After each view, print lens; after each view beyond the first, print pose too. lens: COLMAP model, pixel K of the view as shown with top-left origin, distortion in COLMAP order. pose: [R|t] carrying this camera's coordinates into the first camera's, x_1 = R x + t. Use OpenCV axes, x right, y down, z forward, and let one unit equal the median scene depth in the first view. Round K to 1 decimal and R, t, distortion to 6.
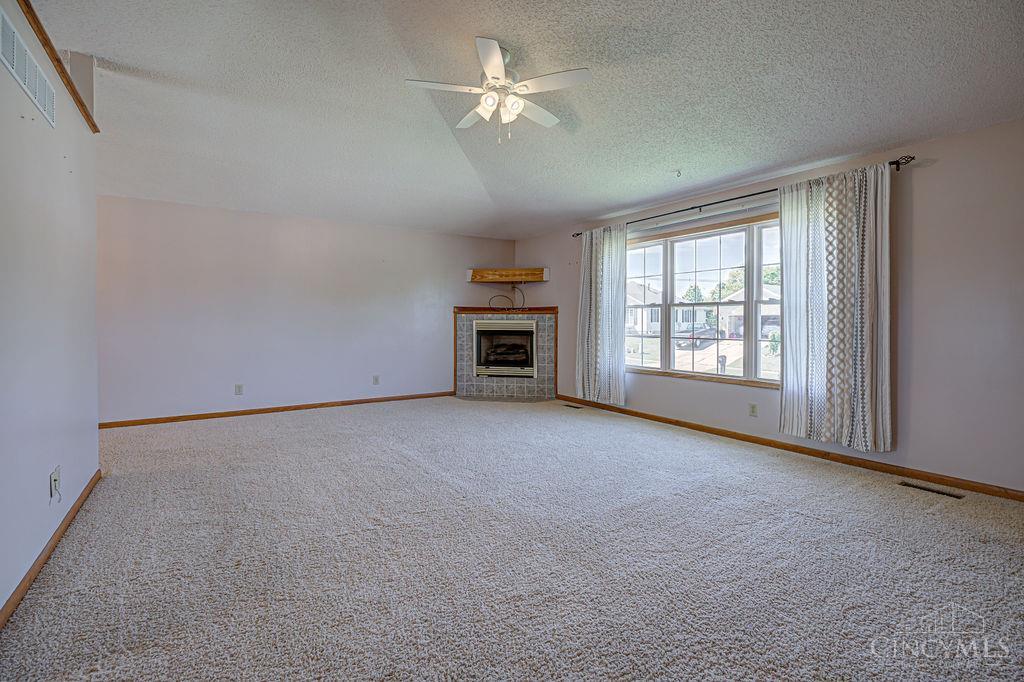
lens RADIAL K [[469.3, 0, 514.3], [0, 469.3, 322.9], [0, 0, 1]] dist [-0.006962, 0.000197]
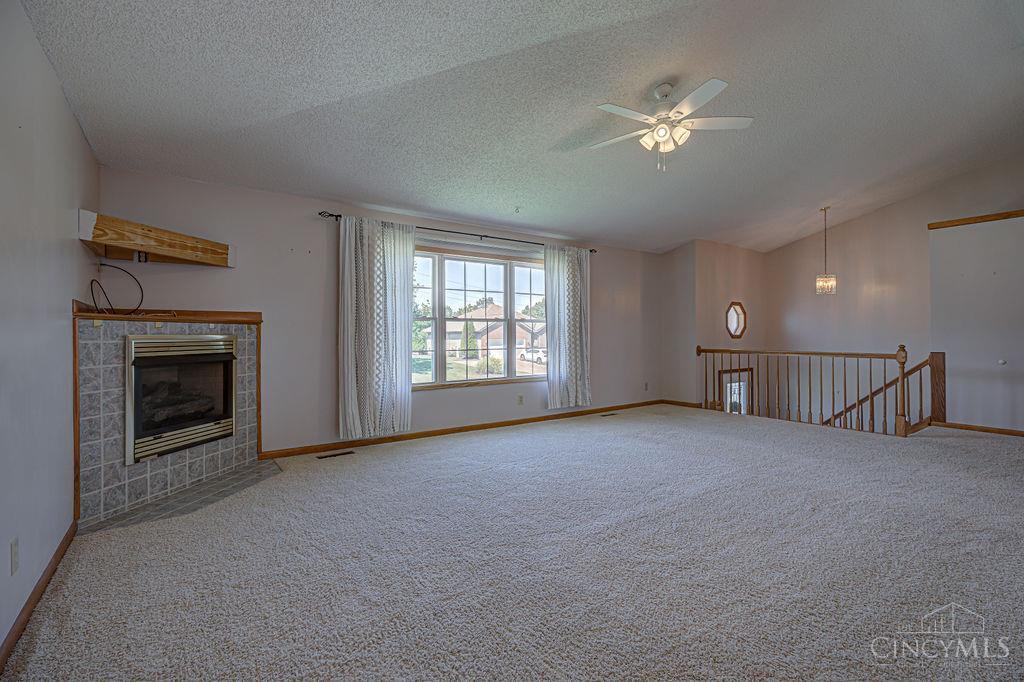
lens RADIAL K [[469.3, 0, 516.9], [0, 469.3, 334.3], [0, 0, 1]] dist [-0.006962, 0.000197]
pose [[-0.035145, -0.003290, 0.999377, -0.691580], [0.007519, 0.999965, 0.003556, -0.006839], [-0.999354, 0.007640, -0.035119, 0.863974]]
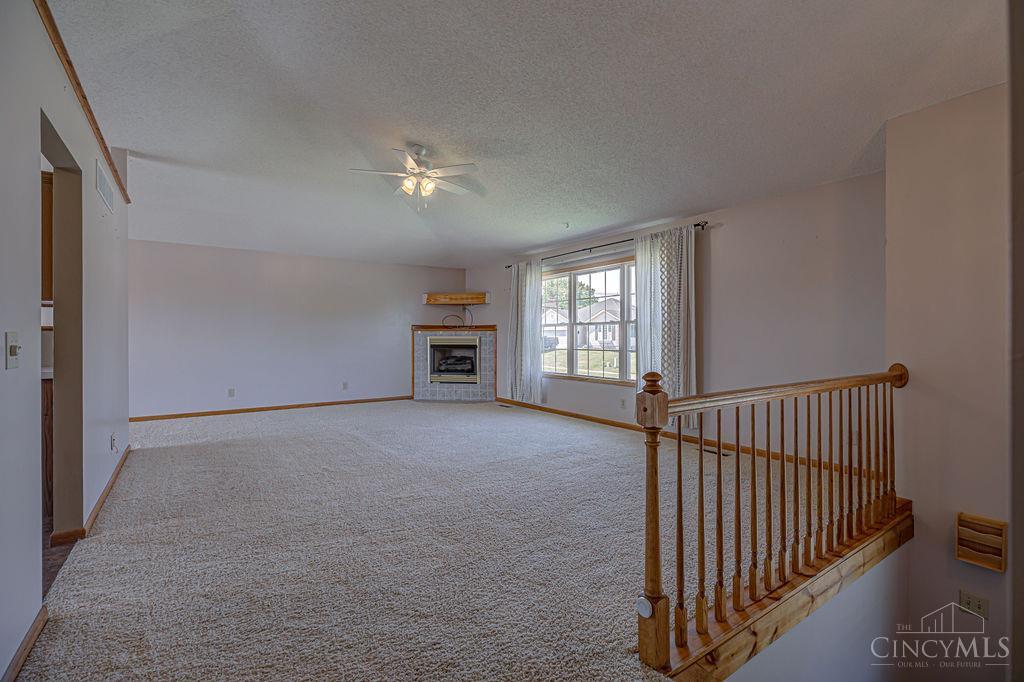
lens RADIAL K [[469.3, 0, 517.1], [0, 469.3, 334.6], [0, 0, 1]] dist [-0.006962, 0.000197]
pose [[0.999690, -0.002890, 0.024713, 0.146017], [0.003098, 0.999960, -0.008400, 0.001221], [-0.024688, 0.008474, 0.999659, -0.267040]]
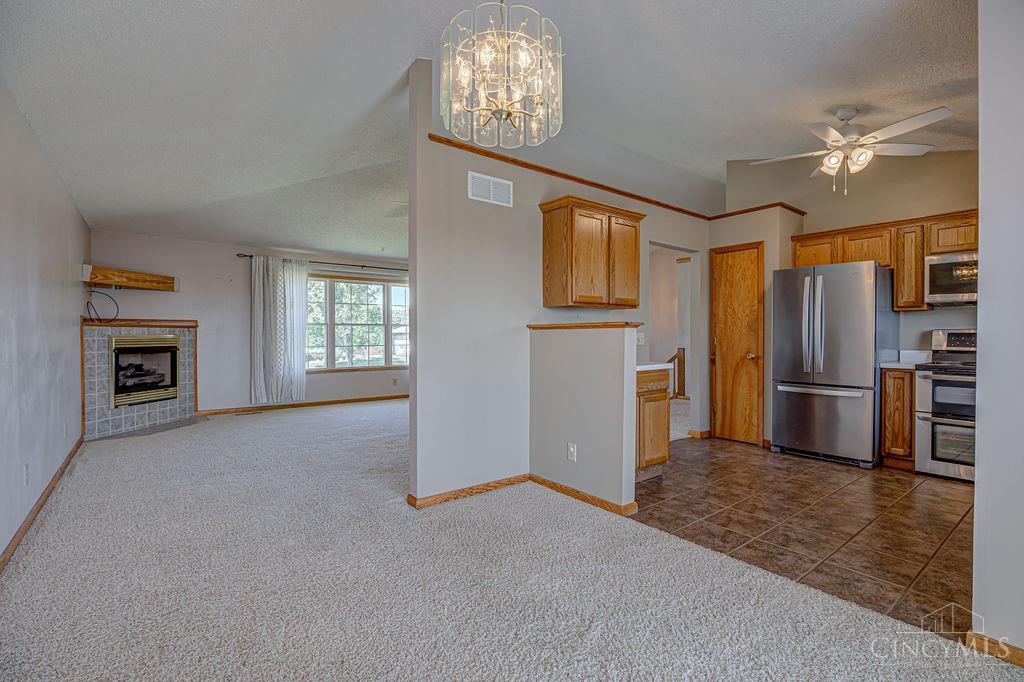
lens RADIAL K [[469.3, 0, 515.3], [0, 469.3, 339.4], [0, 0, 1]] dist [-0.006962, 0.000197]
pose [[-0.075878, -0.011470, 0.997051, -1.160689], [0.005530, 0.999914, 0.011924, -0.004789], [-0.997102, 0.006419, -0.075808, 0.535380]]
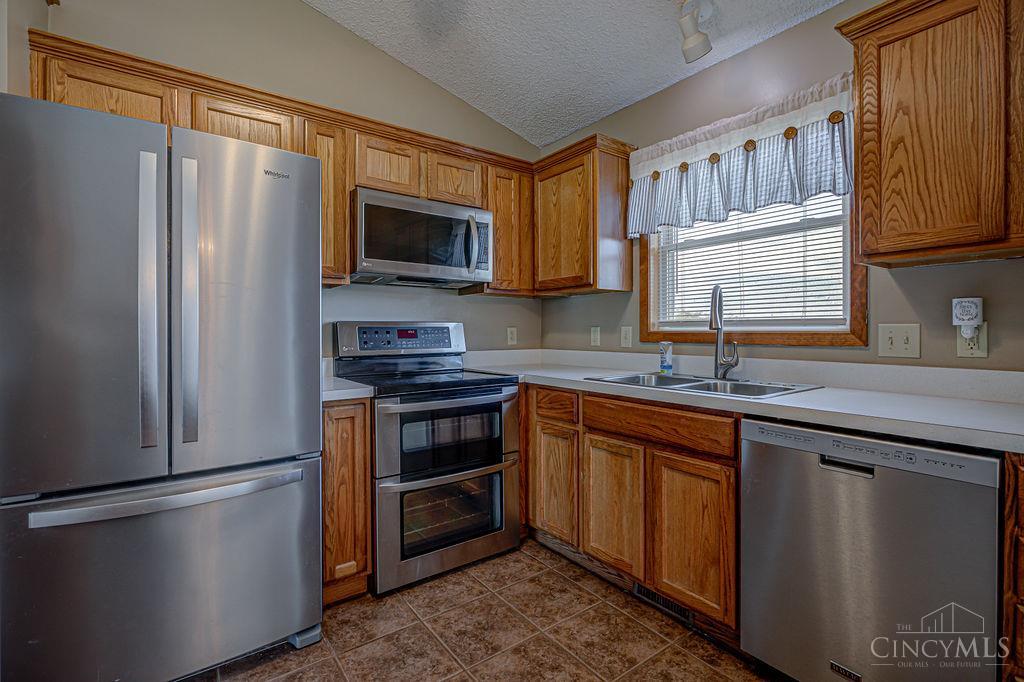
lens RADIAL K [[469.3, 0, 516.5], [0, 469.3, 332.5], [0, 0, 1]] dist [-0.006962, 0.000197]
pose [[-0.998904, 0.000670, -0.046799, -0.584076], [0.000177, 0.999944, 0.010549, -0.002002], [0.046804, 0.010529, -0.998849, 0.241124]]
